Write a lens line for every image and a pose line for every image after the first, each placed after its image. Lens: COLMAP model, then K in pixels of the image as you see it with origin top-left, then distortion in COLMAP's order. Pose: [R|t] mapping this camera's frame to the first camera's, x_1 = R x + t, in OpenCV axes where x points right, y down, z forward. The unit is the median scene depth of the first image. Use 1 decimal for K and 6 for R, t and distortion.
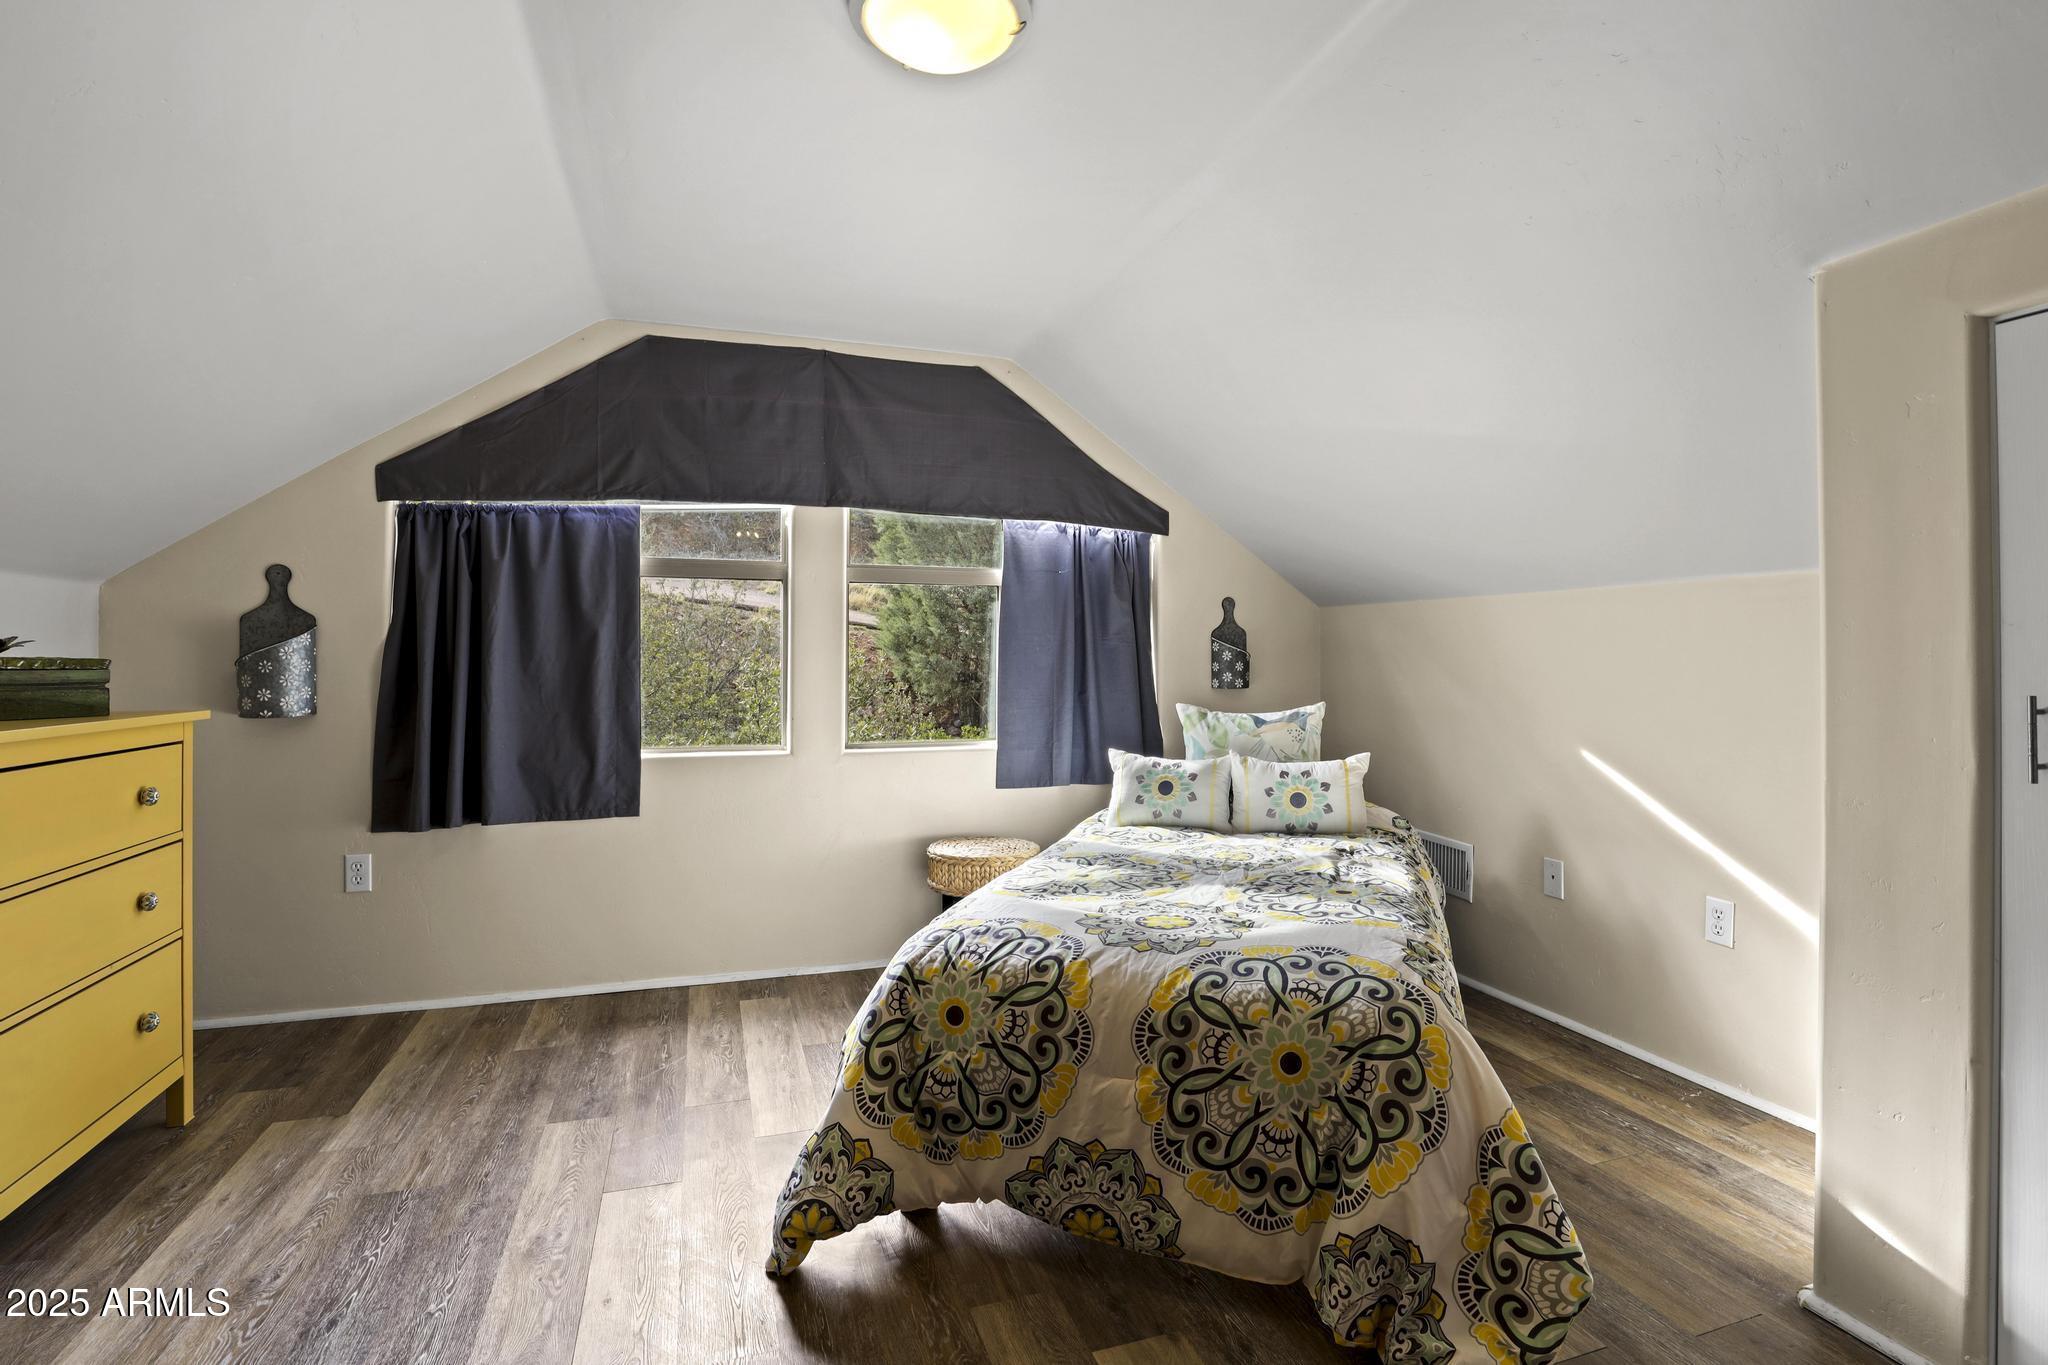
lens RADIAL K [[909.1, 0, 1005.4], [0, 909.1, 662.8], [0, 0, 1]] dist [-0.012827, 0.004203]
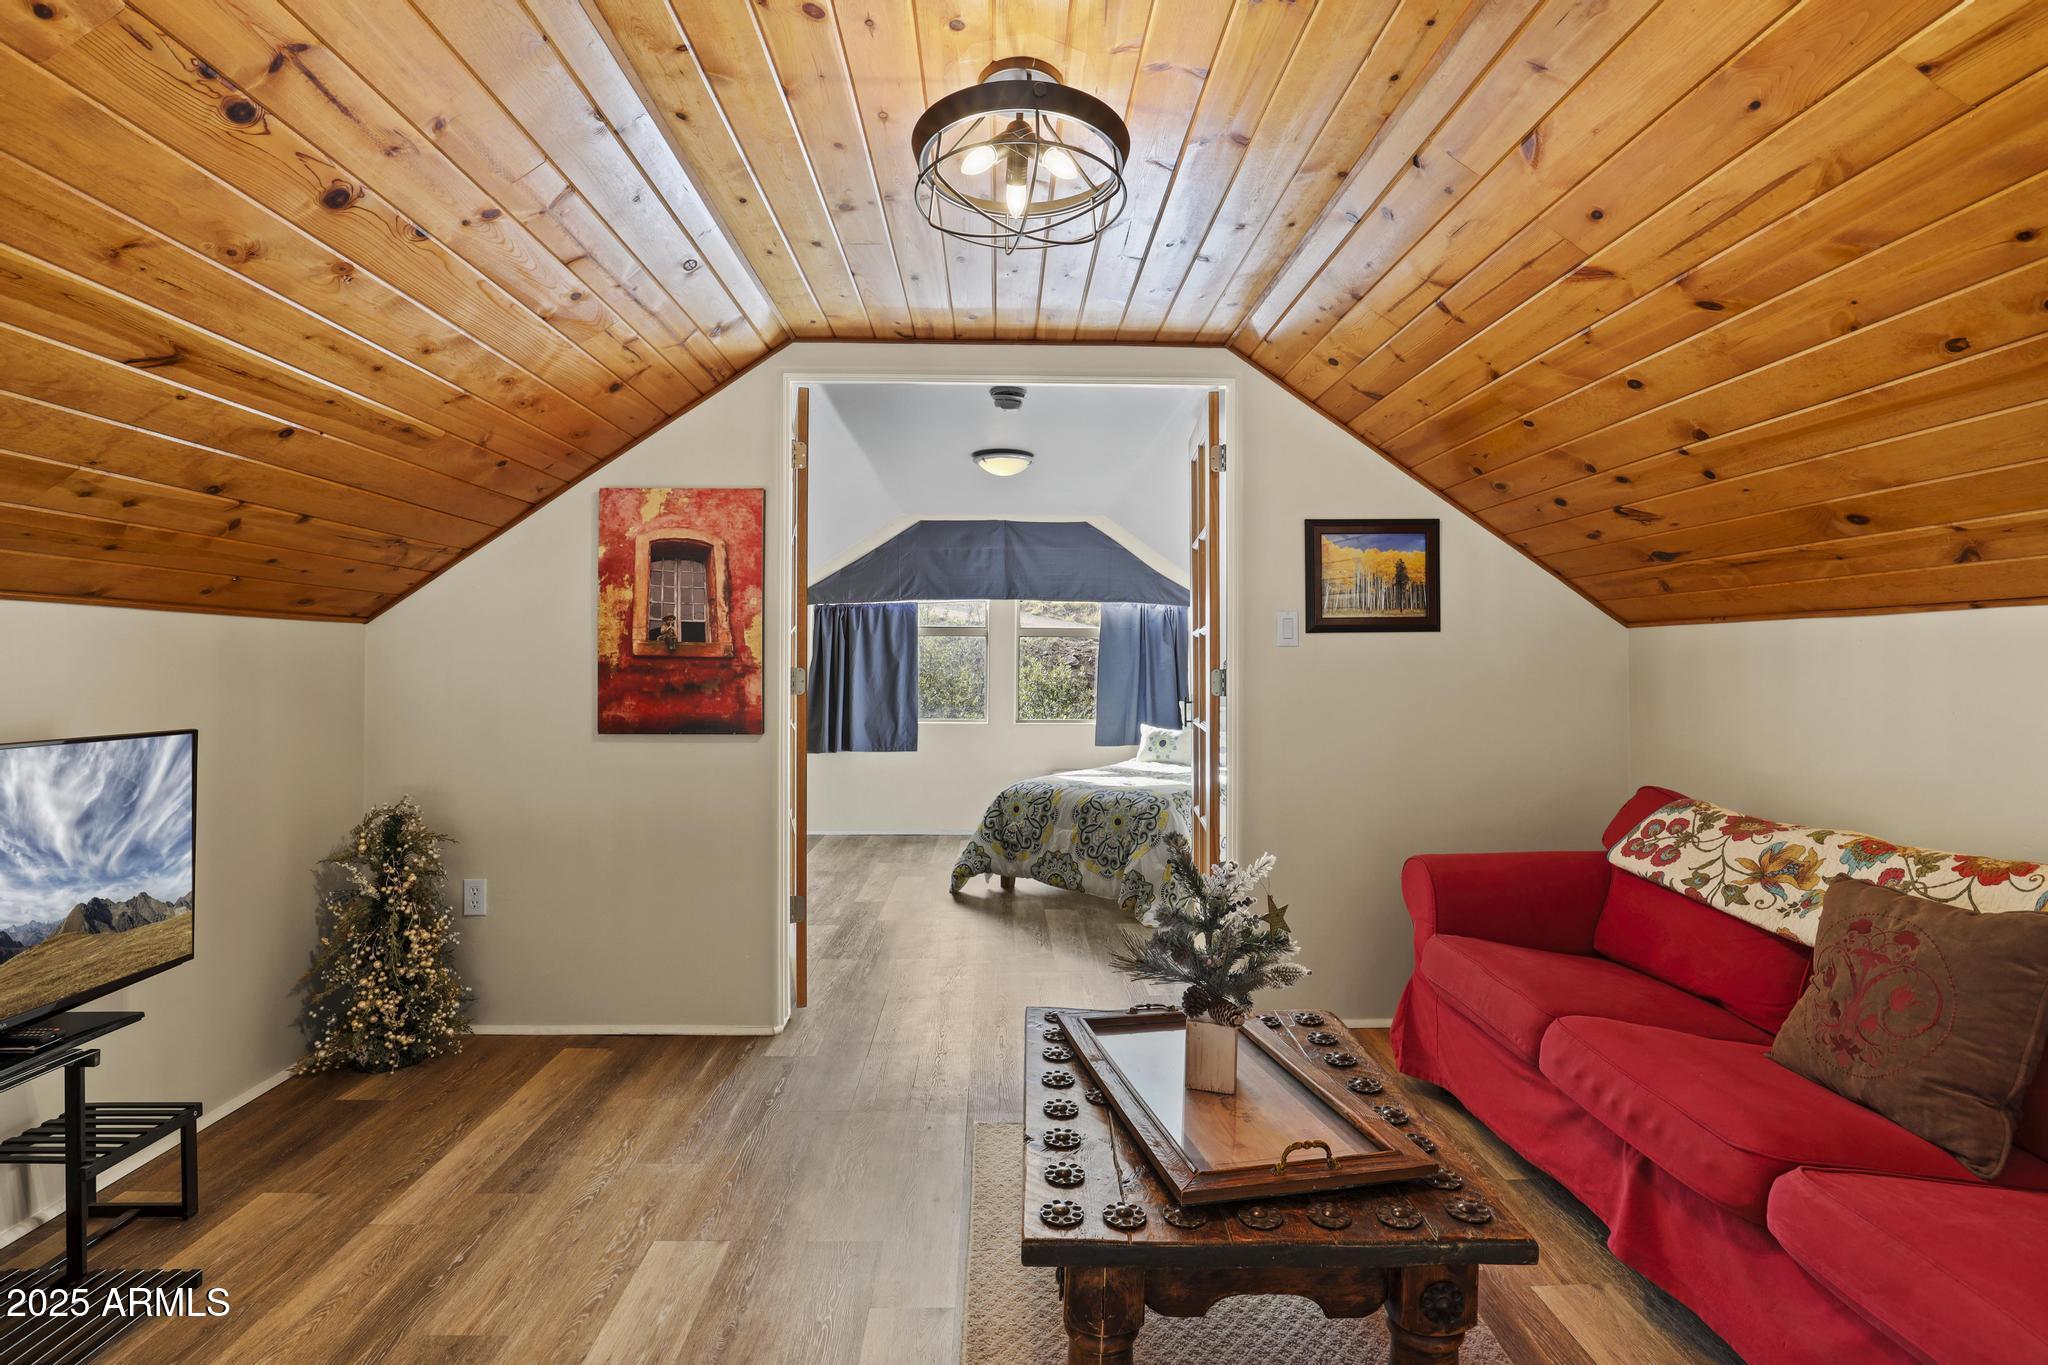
lens RADIAL K [[909.1, 0, 1028.5], [0, 909.1, 677.3], [0, 0, 1]] dist [-0.012827, 0.004203]
pose [[0.959577, 0.007430, -0.281349, 0.450438], [-0.005383, 0.999953, 0.008049, -0.020974], [0.281395, -0.006209, 0.959572, -0.977897]]
